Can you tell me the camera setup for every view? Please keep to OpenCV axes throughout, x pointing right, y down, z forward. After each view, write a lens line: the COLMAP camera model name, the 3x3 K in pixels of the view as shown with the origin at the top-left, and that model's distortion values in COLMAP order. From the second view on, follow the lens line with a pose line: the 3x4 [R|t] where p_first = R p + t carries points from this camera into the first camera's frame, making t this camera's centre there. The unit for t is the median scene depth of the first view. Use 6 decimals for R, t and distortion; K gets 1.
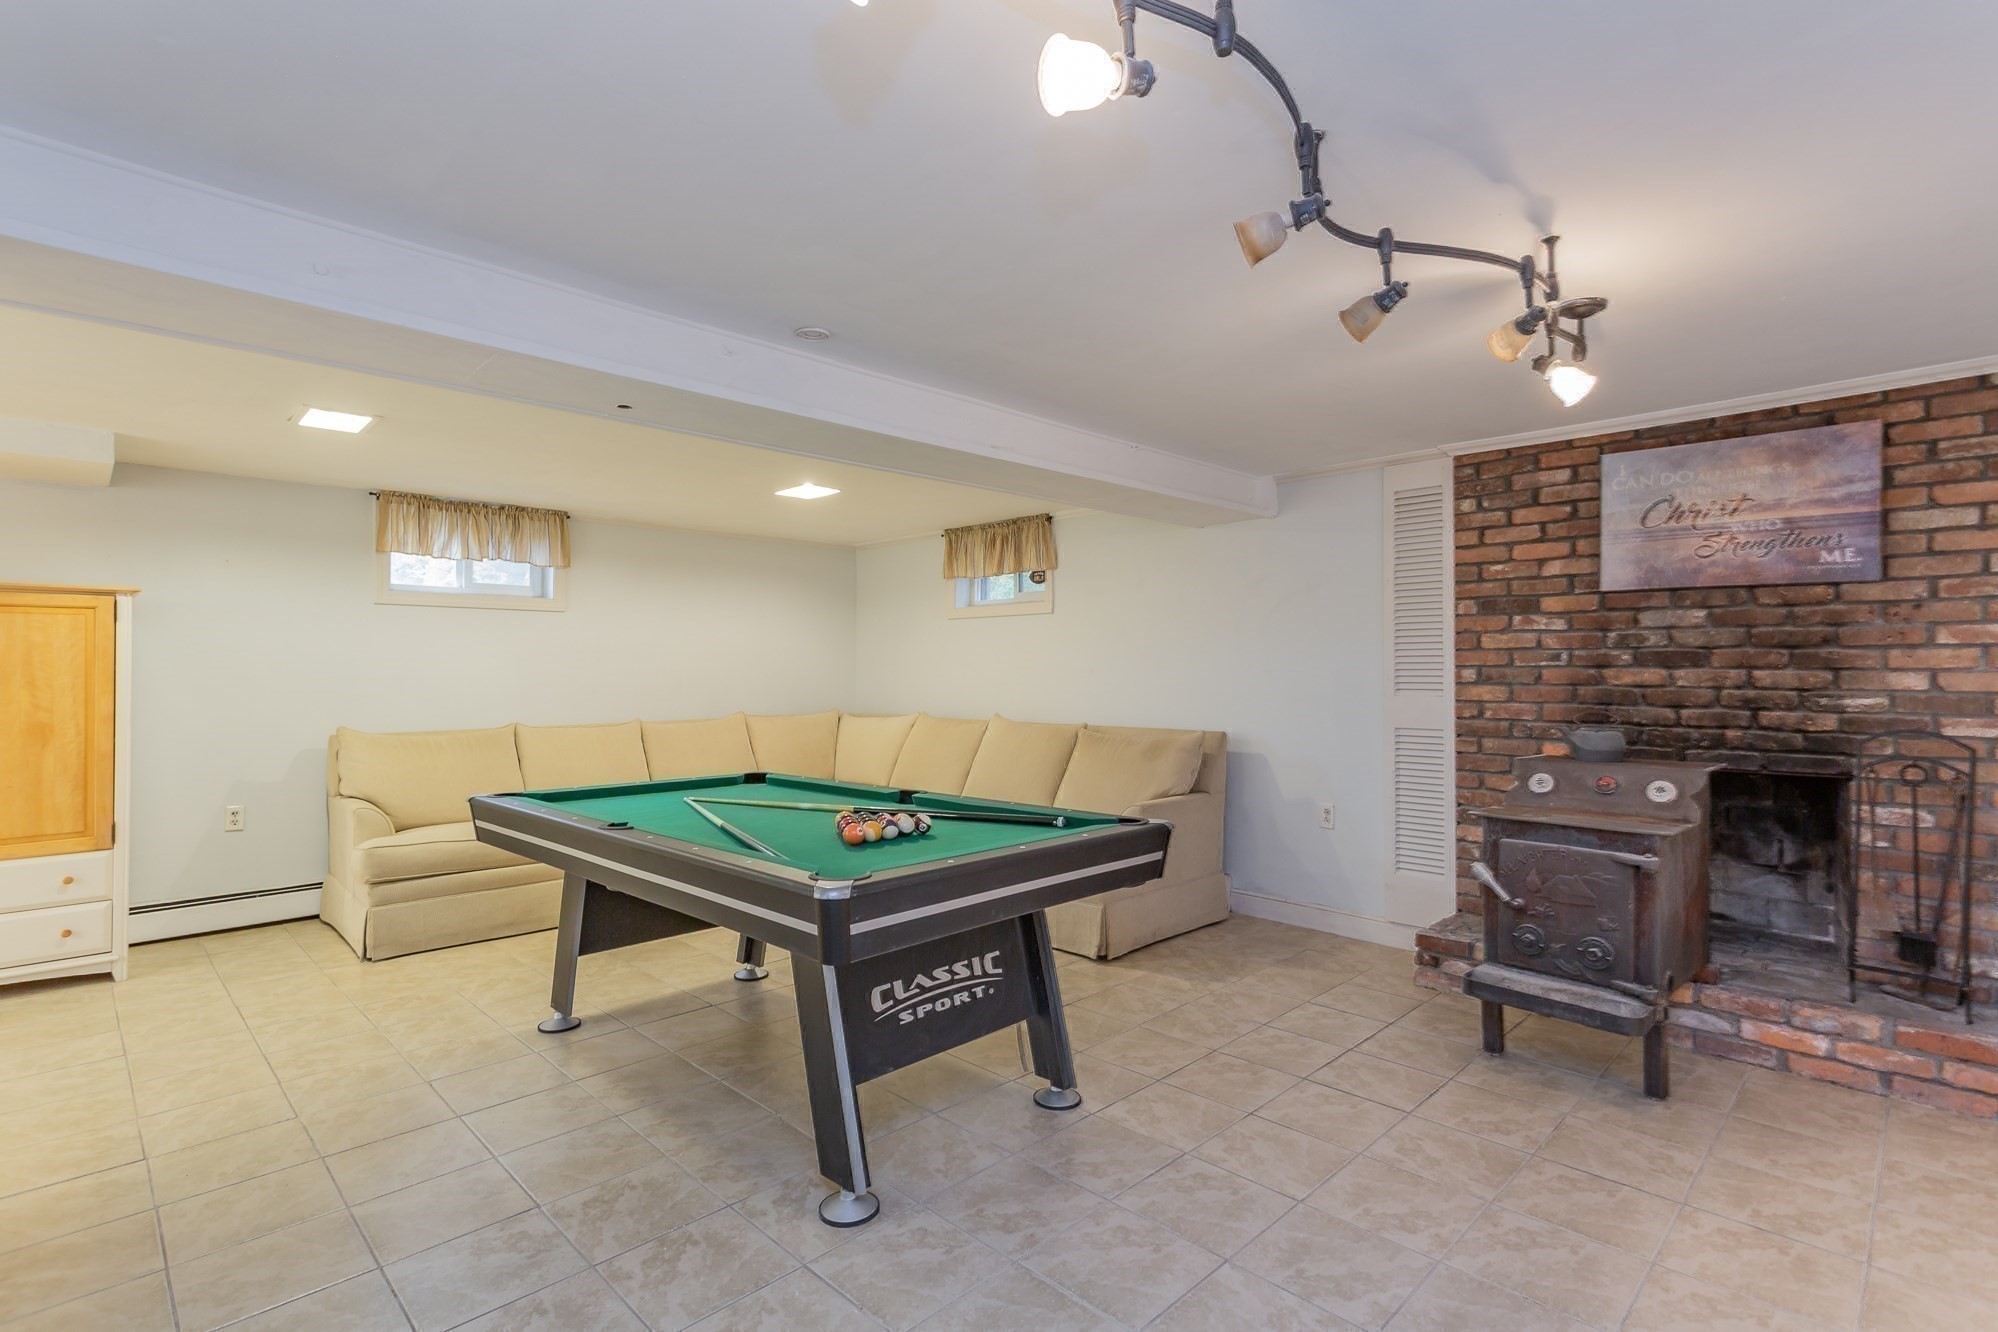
lens RADIAL K [[944.3, 0, 971.7], [0, 944.3, 665.6], [0, 0, 1]] dist [-0.002082, 0.003193]
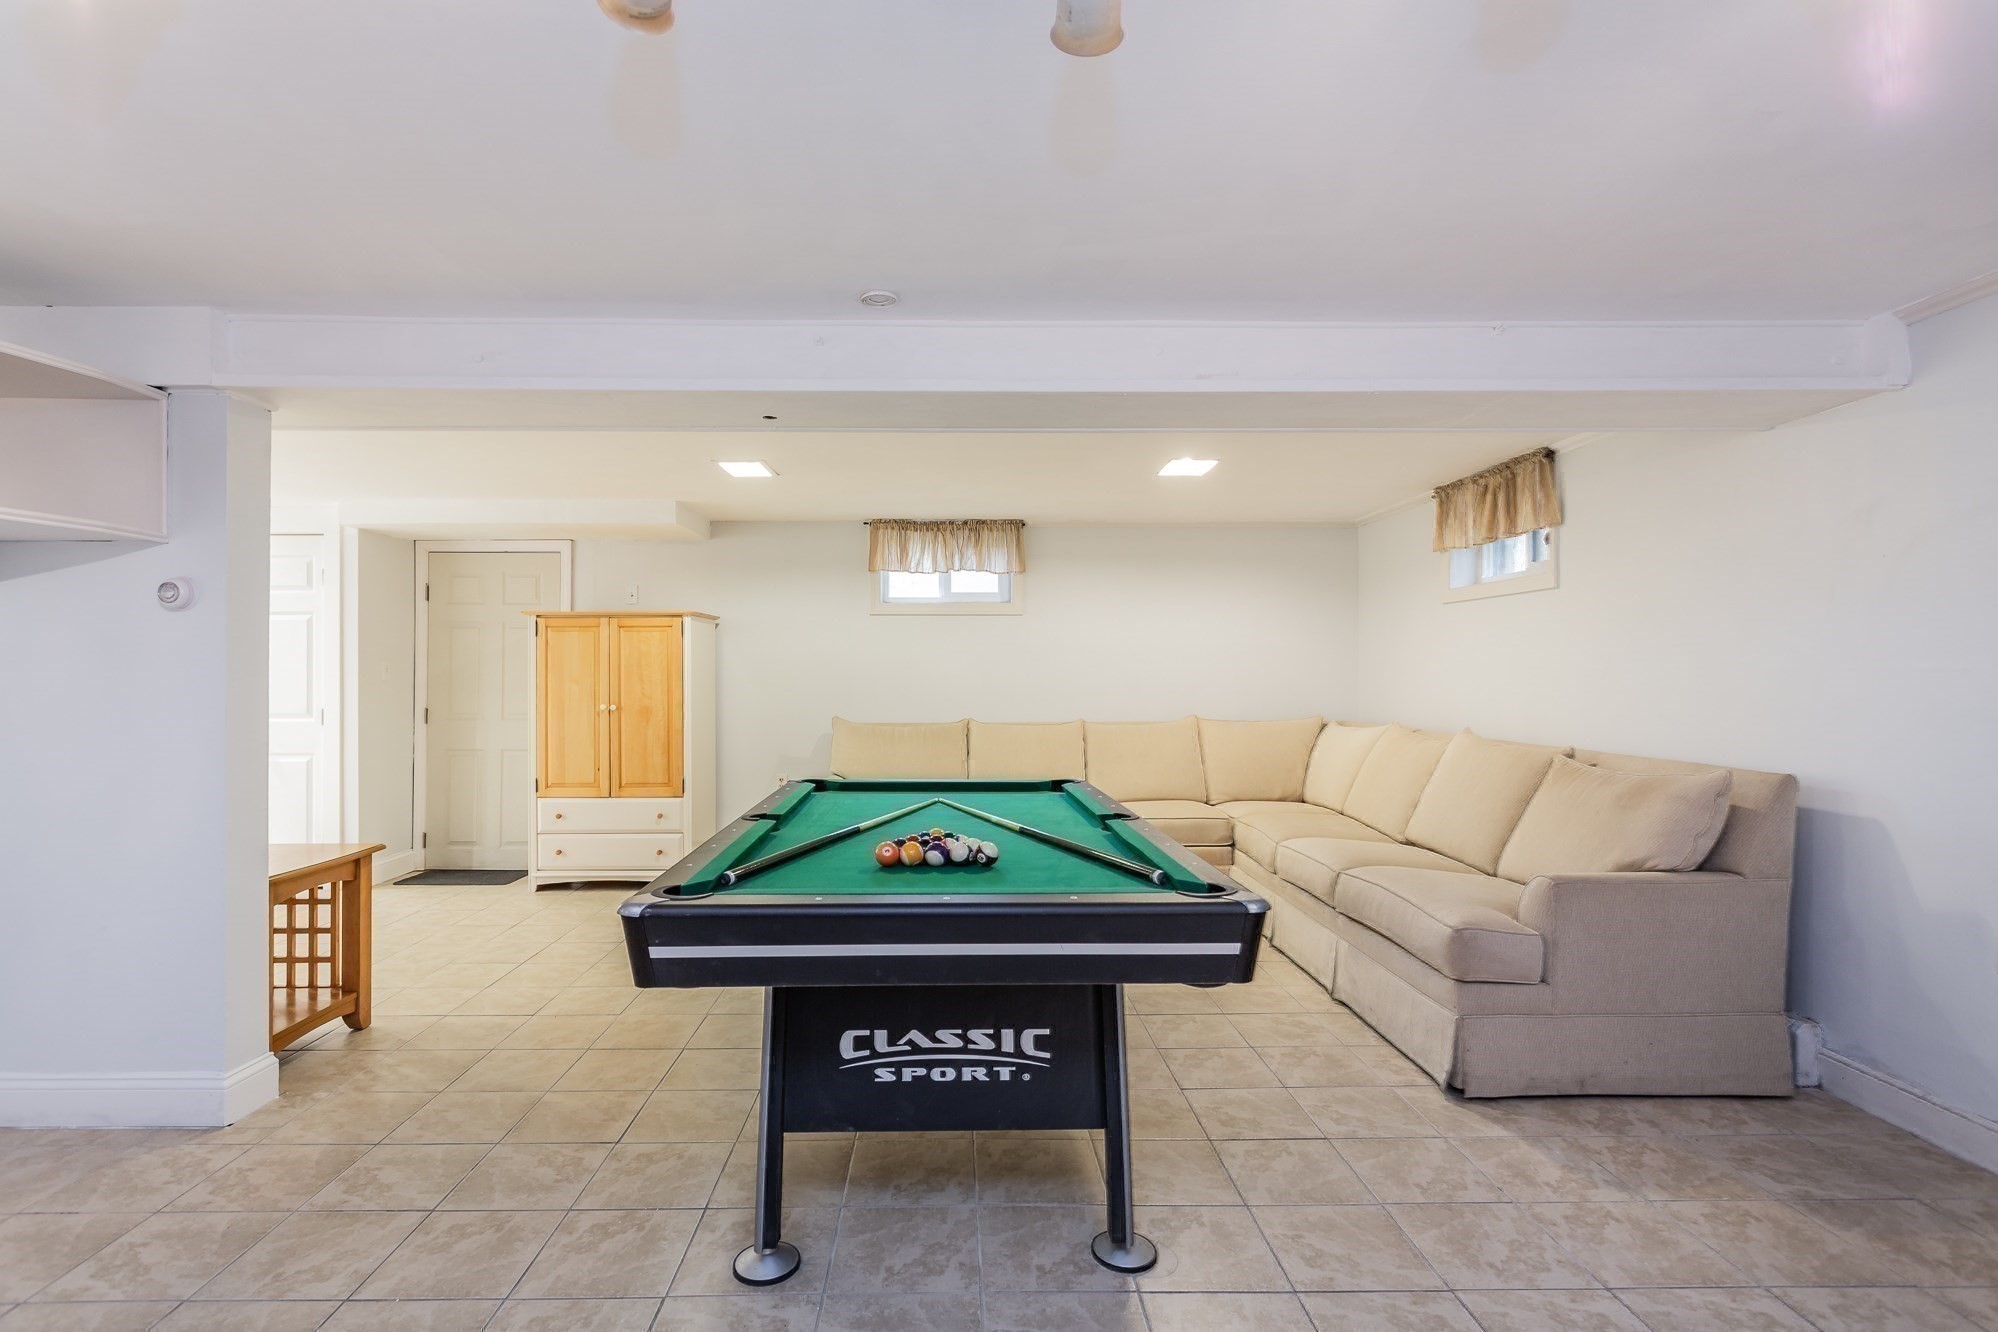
lens RADIAL K [[944.3, 0, 987.7], [0, 944.3, 672.2], [0, 0, 1]] dist [-0.002082, 0.003193]
pose [[0.723827, 0.000602, -0.689981, 0.394266], [0.004147, 0.999978, 0.005223, 0.002845], [0.689969, -0.006641, 0.723809, 0.301623]]
